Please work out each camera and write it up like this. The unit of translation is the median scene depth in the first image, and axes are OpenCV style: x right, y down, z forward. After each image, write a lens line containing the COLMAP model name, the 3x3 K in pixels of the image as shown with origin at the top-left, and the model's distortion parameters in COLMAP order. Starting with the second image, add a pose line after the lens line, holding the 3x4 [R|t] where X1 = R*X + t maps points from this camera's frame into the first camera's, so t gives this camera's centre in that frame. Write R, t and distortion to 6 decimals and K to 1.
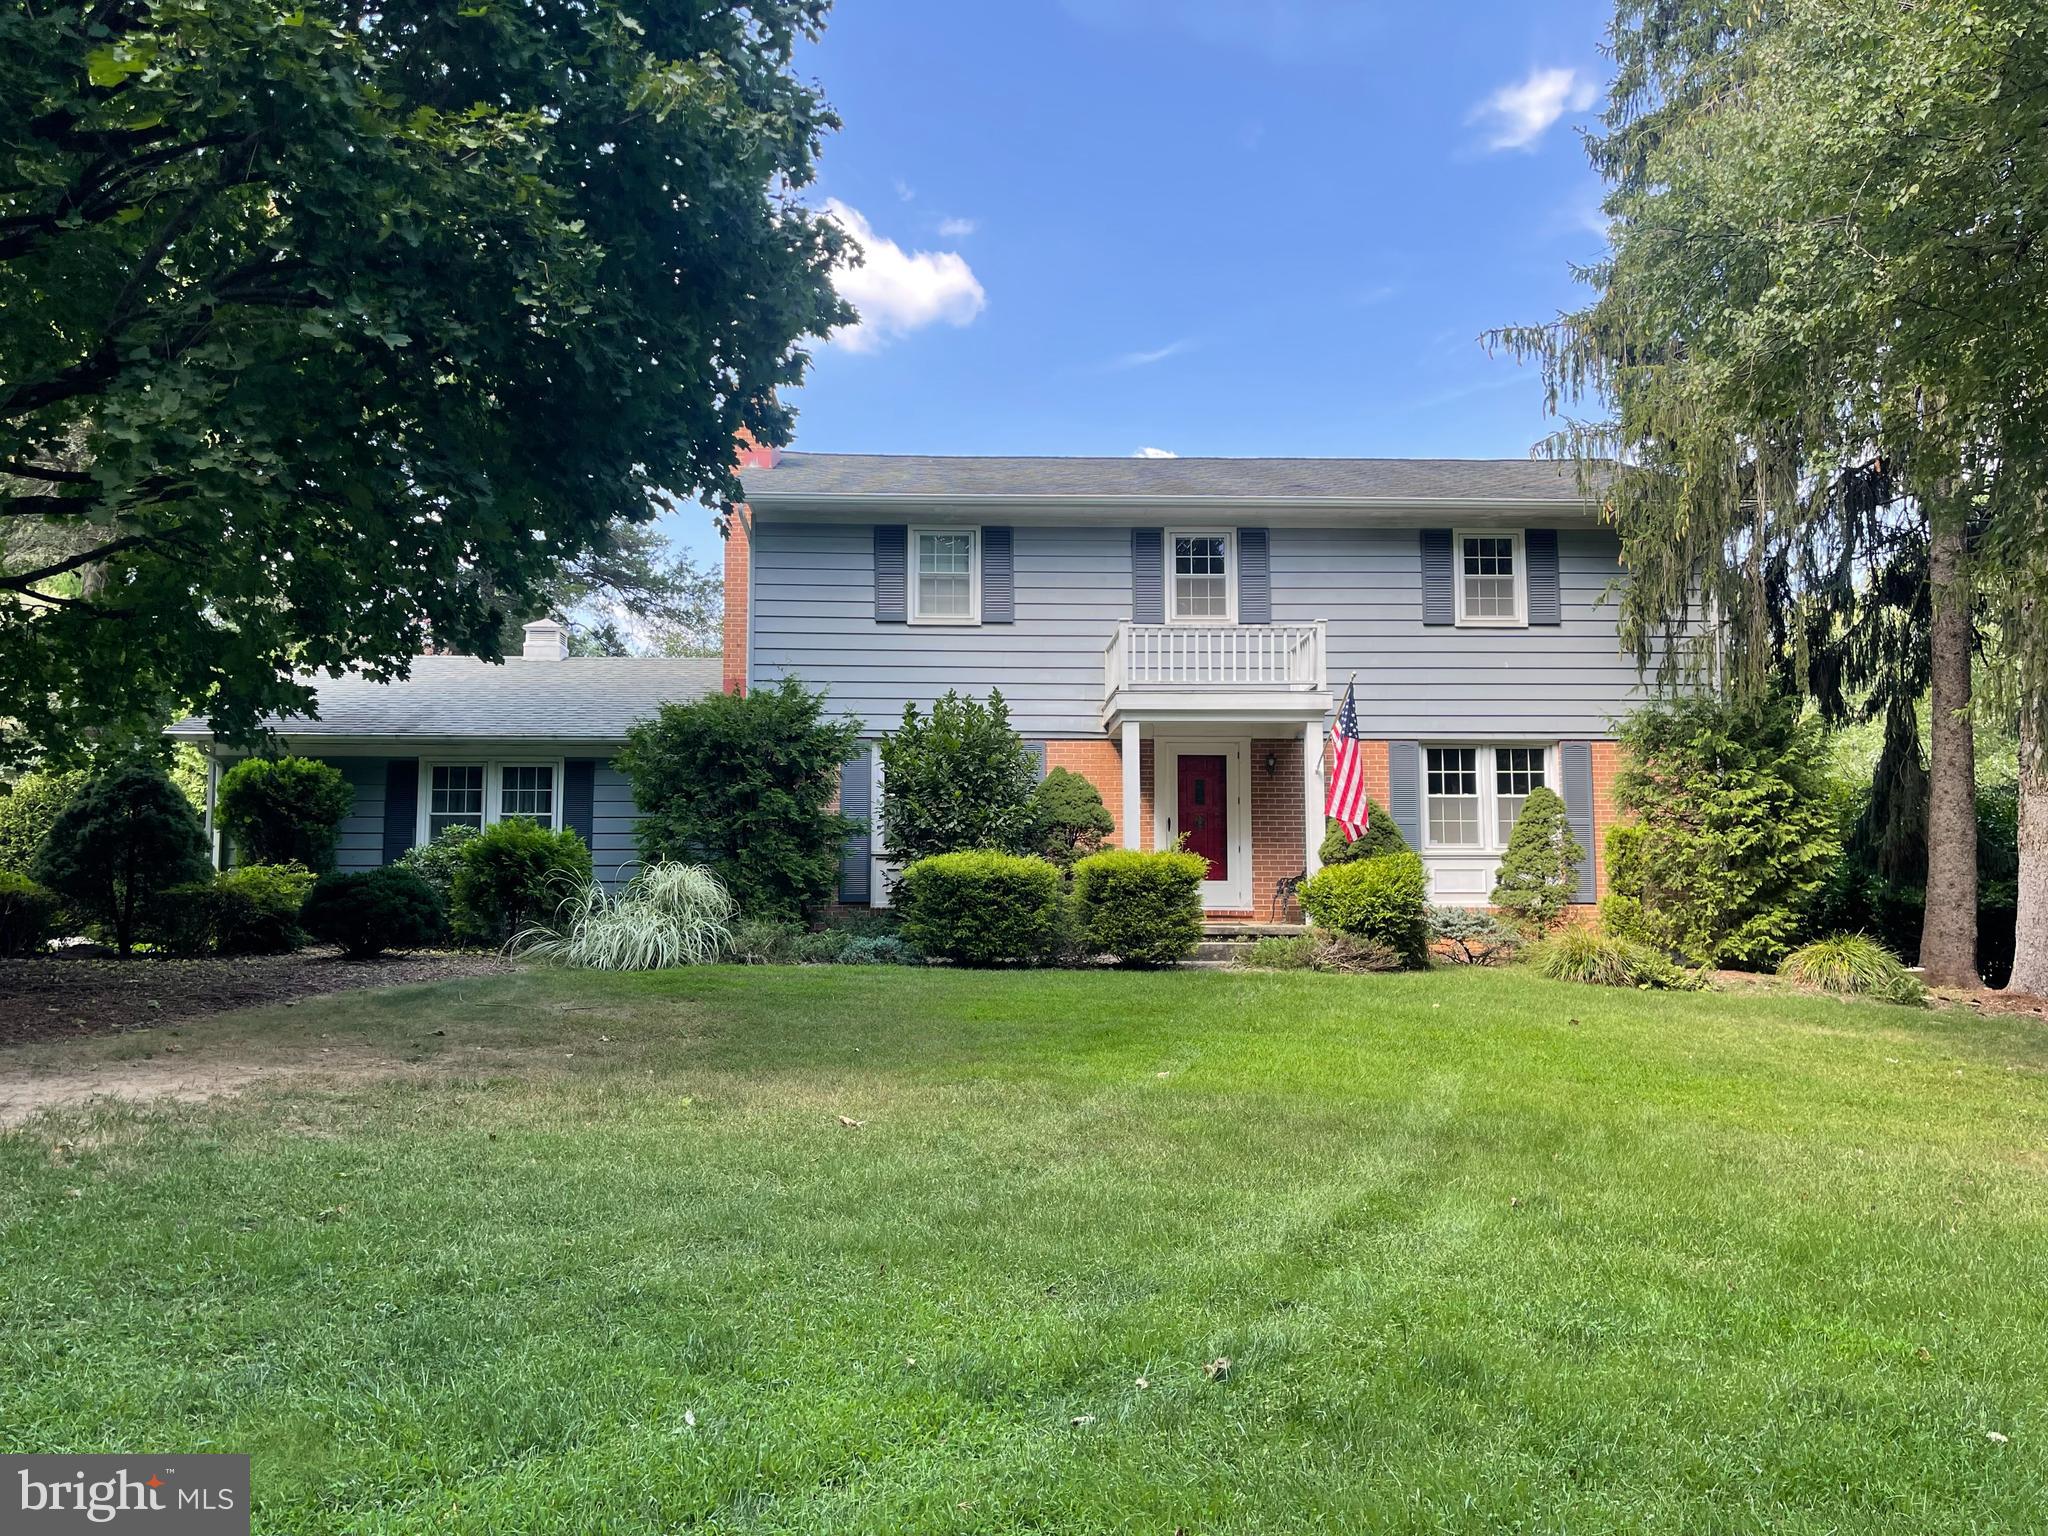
lens RADIAL K [[1544.8, 0, 1035.3], [0, 1544.8, 766.4], [0, 0, 1]] dist [0.036372, -0.038697]
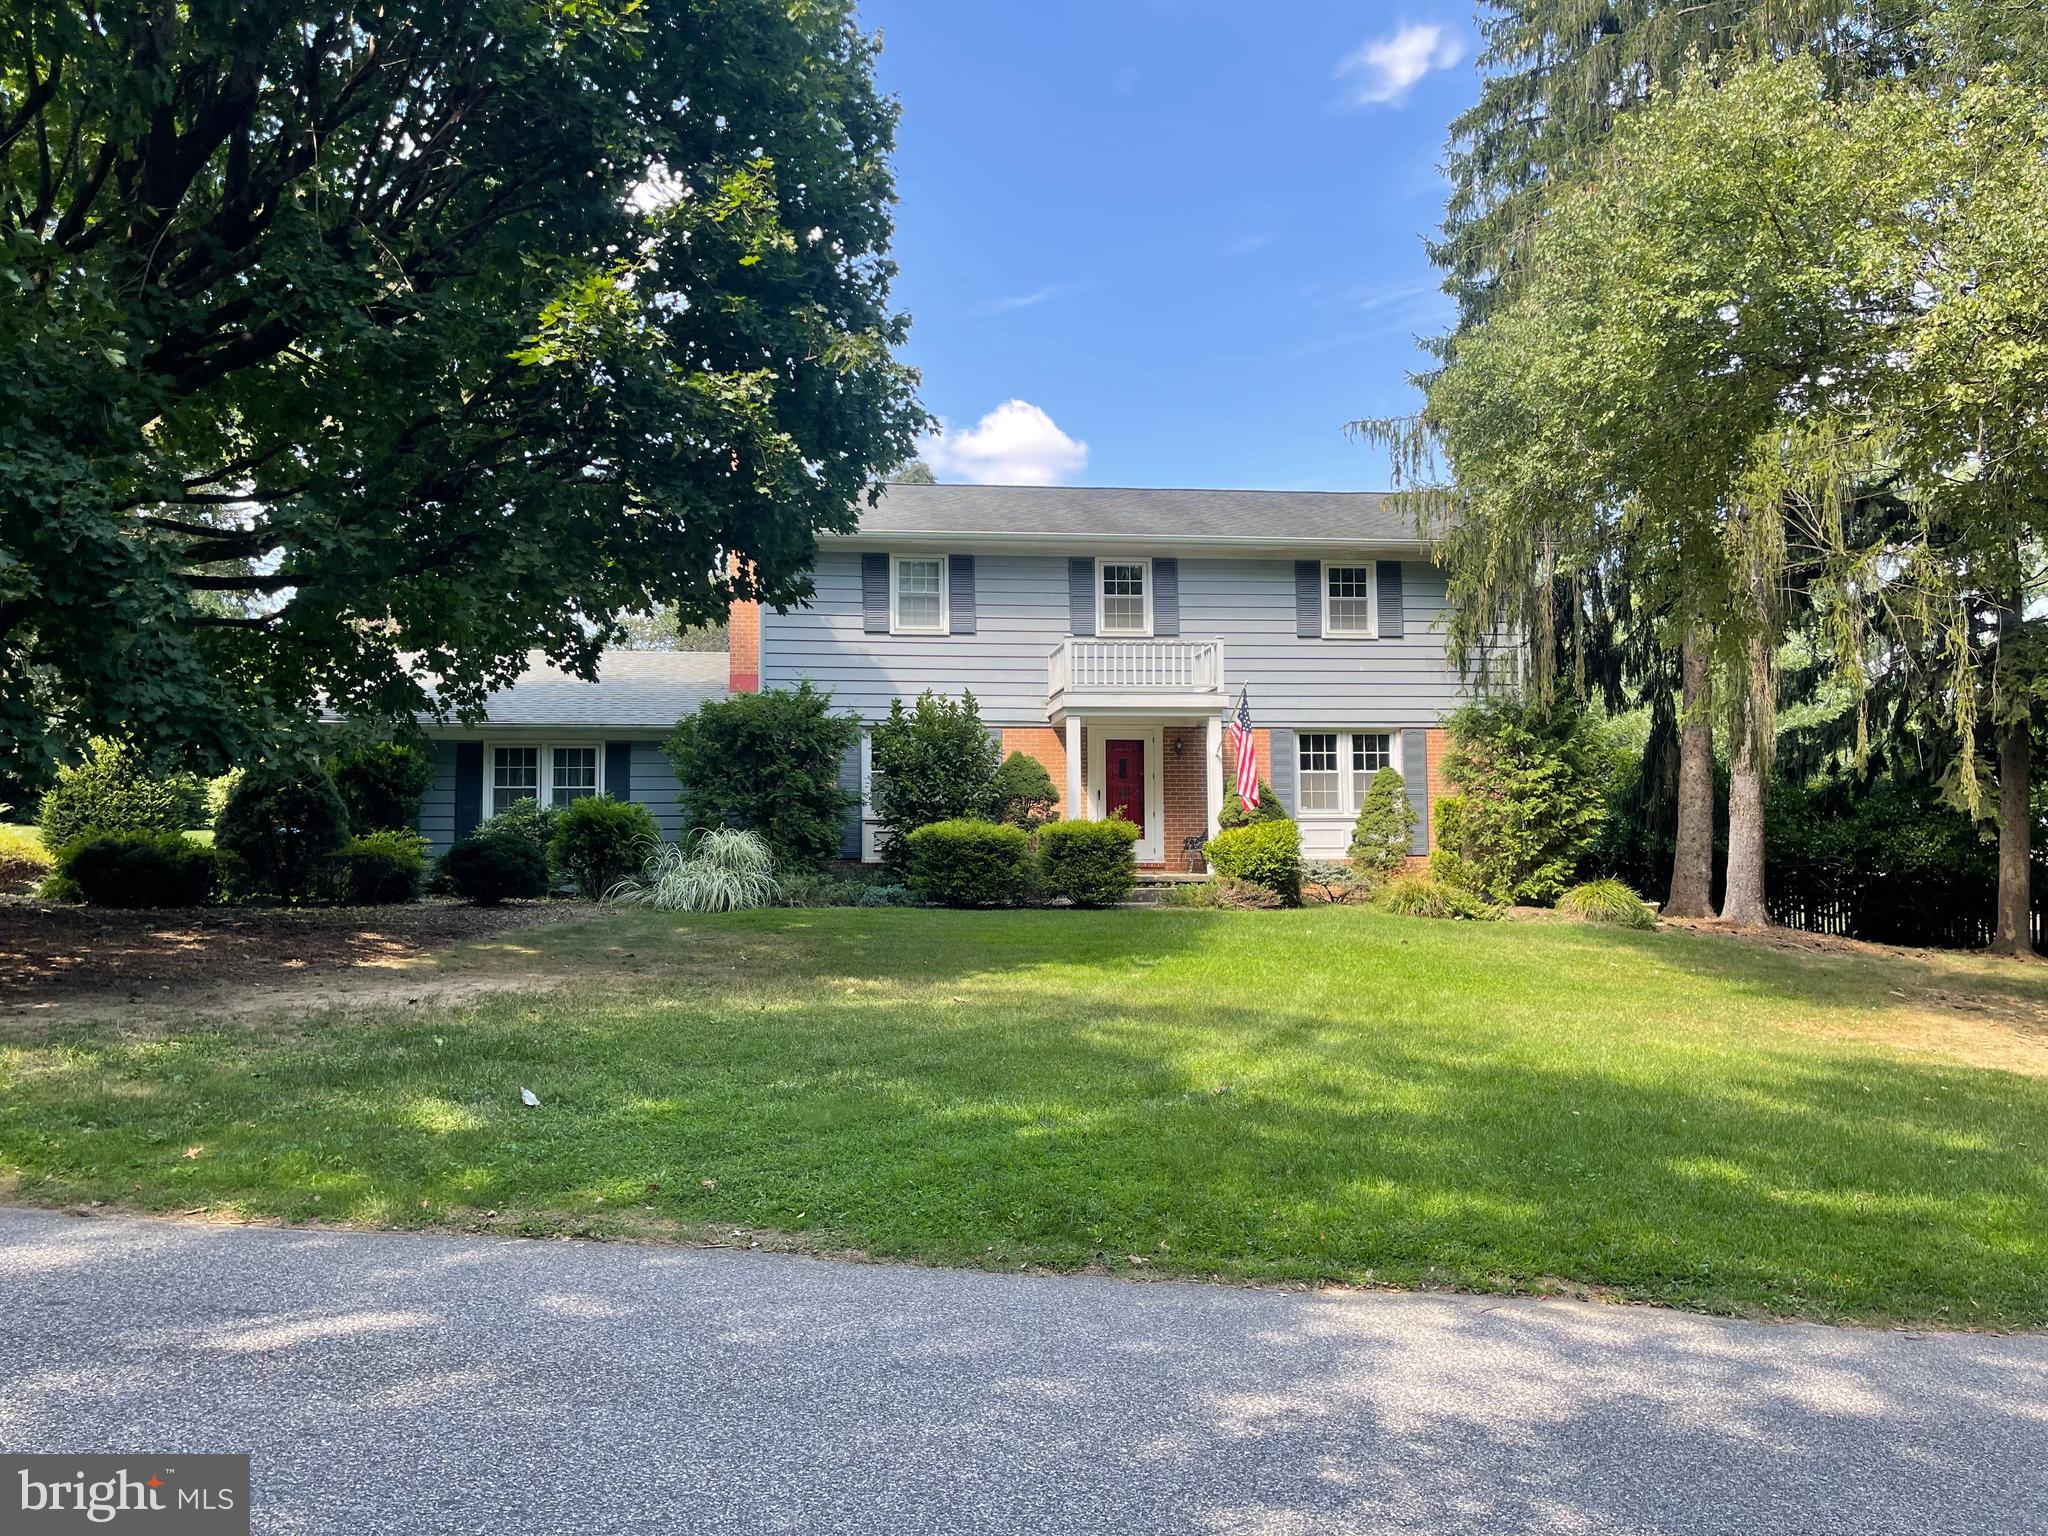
lens RADIAL K [[1544.8, 0, 1033.0], [0, 1544.8, 760.0], [0, 0, 1]] dist [0.036372, -0.038697]
pose [[0.996343, -0.000291, 0.085438, -0.079366], [-0.002361, 0.999519, 0.030934, -0.031757], [-0.085406, -0.031023, 0.995863, -0.265530]]
